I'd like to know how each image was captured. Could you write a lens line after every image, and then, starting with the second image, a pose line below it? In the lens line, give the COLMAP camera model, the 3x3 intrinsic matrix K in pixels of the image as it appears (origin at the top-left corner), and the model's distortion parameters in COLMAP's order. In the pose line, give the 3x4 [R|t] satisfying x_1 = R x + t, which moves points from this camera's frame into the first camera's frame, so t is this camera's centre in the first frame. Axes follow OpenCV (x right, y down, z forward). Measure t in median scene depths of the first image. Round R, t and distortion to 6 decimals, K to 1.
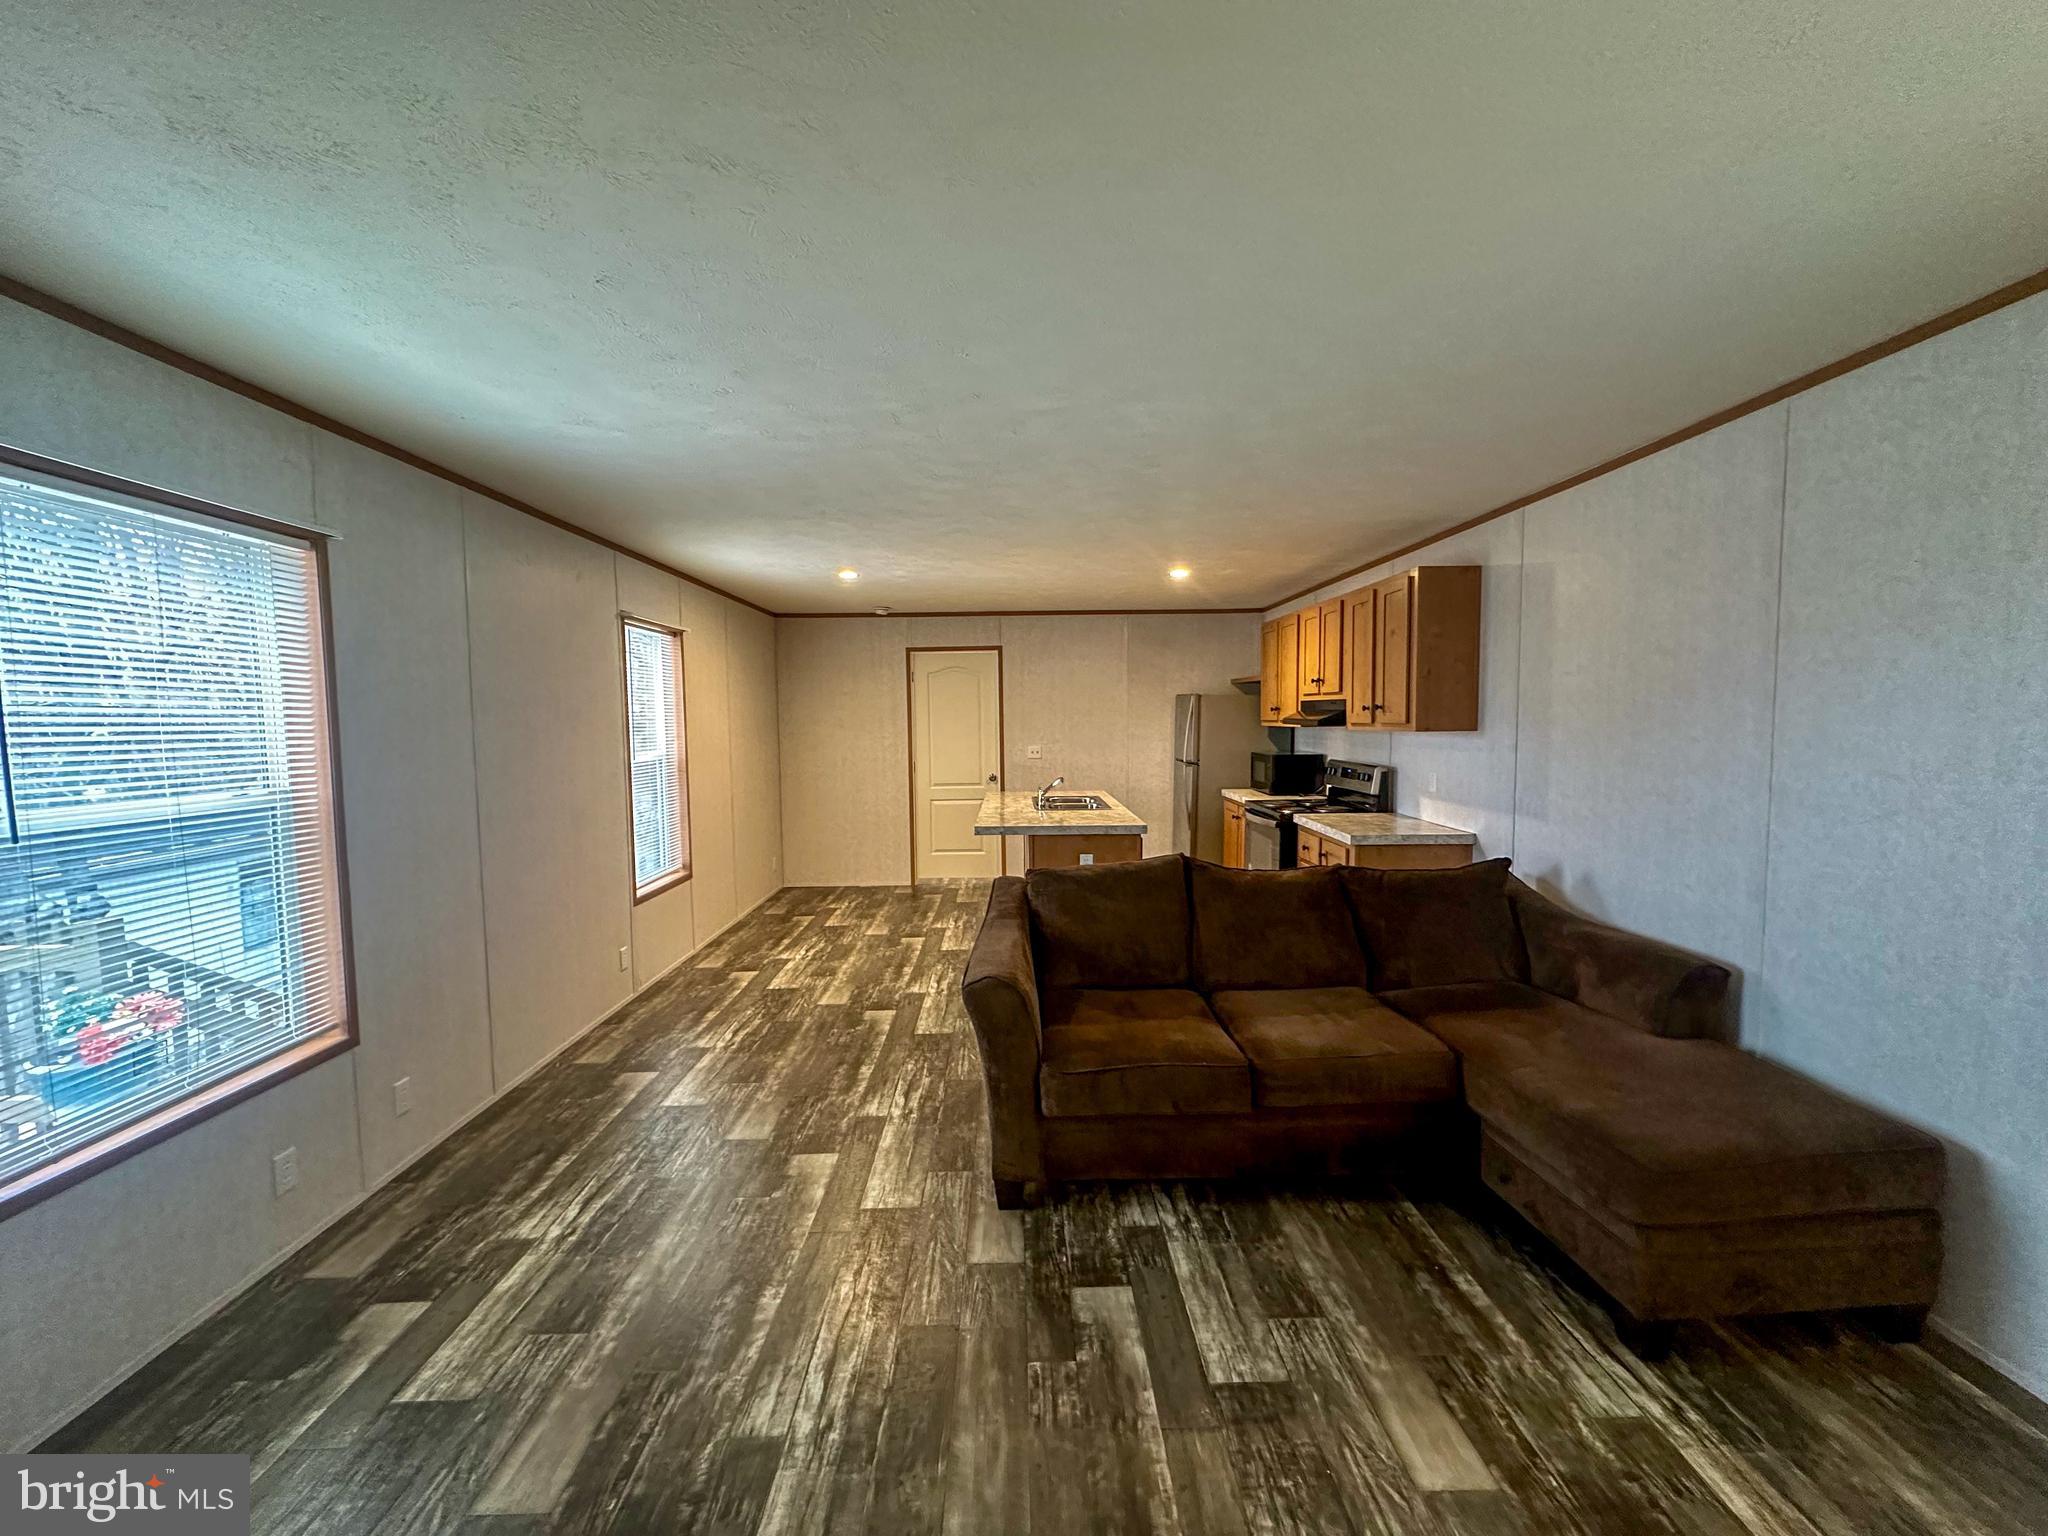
lens RADIAL K [[816.5, 0, 1023.2], [0, 816.5, 765.2], [0, 0, 1]] dist [0.000540, 0.000248]
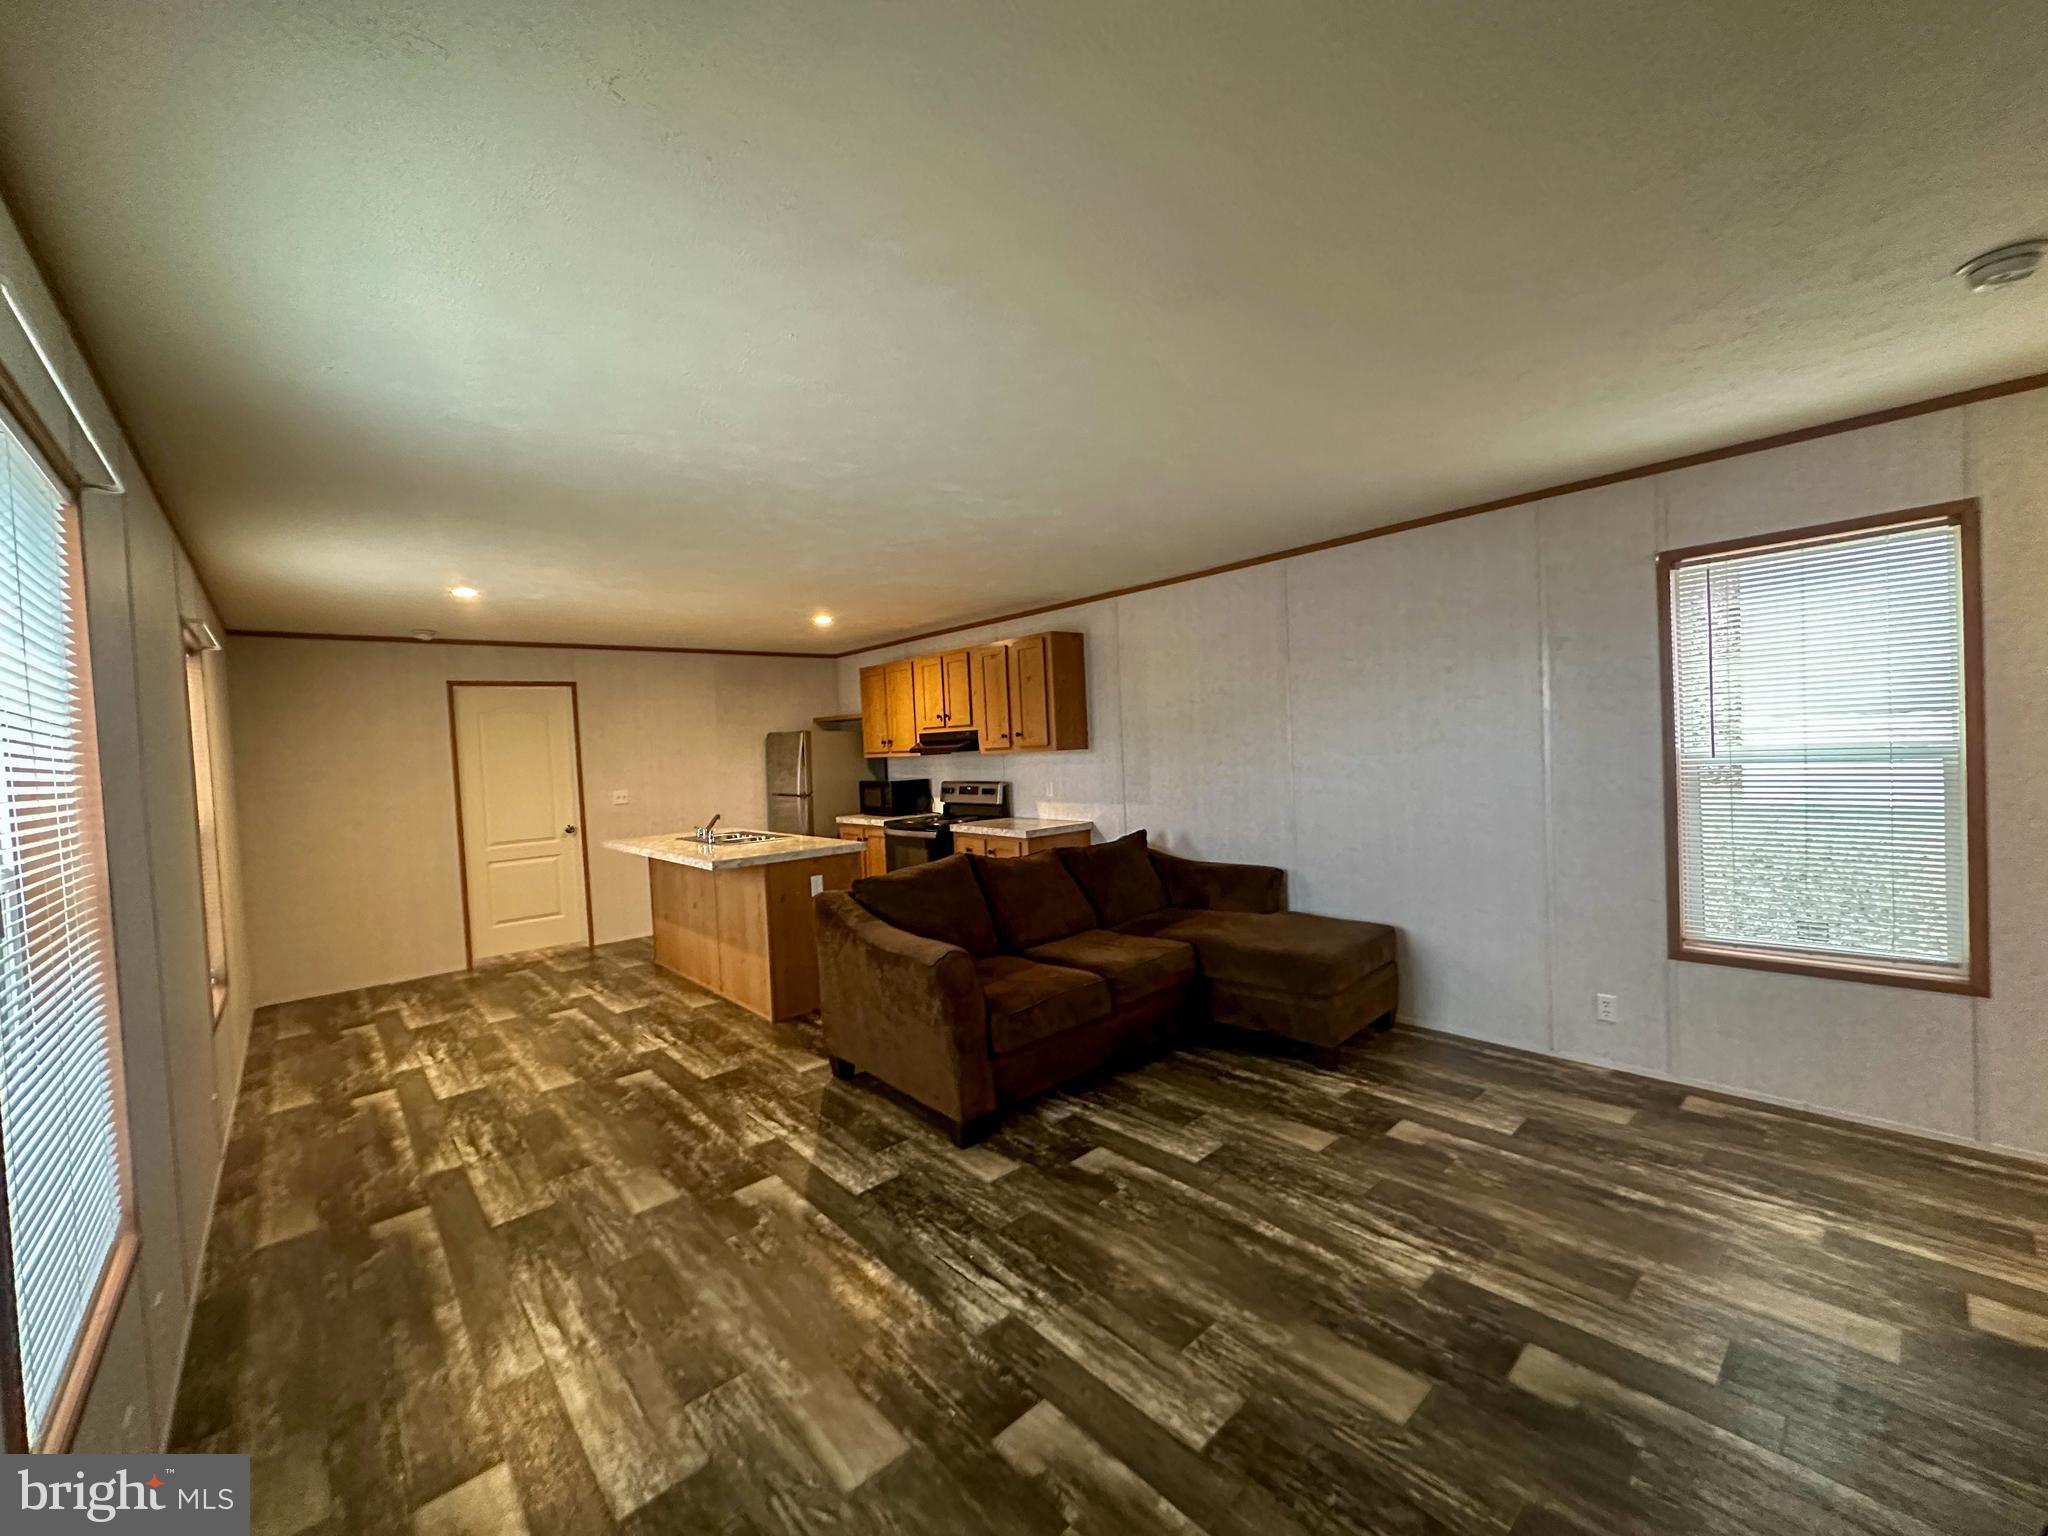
lens RADIAL K [[816.5, 0, 1023.6], [0, 816.5, 783.2], [0, 0, 1]] dist [0.000540, 0.000248]
pose [[0.757126, -0.055449, 0.650911, -0.433119], [0.078170, 0.996922, -0.006001, 0.016314], [-0.648575, 0.055425, 0.759130, 0.005732]]
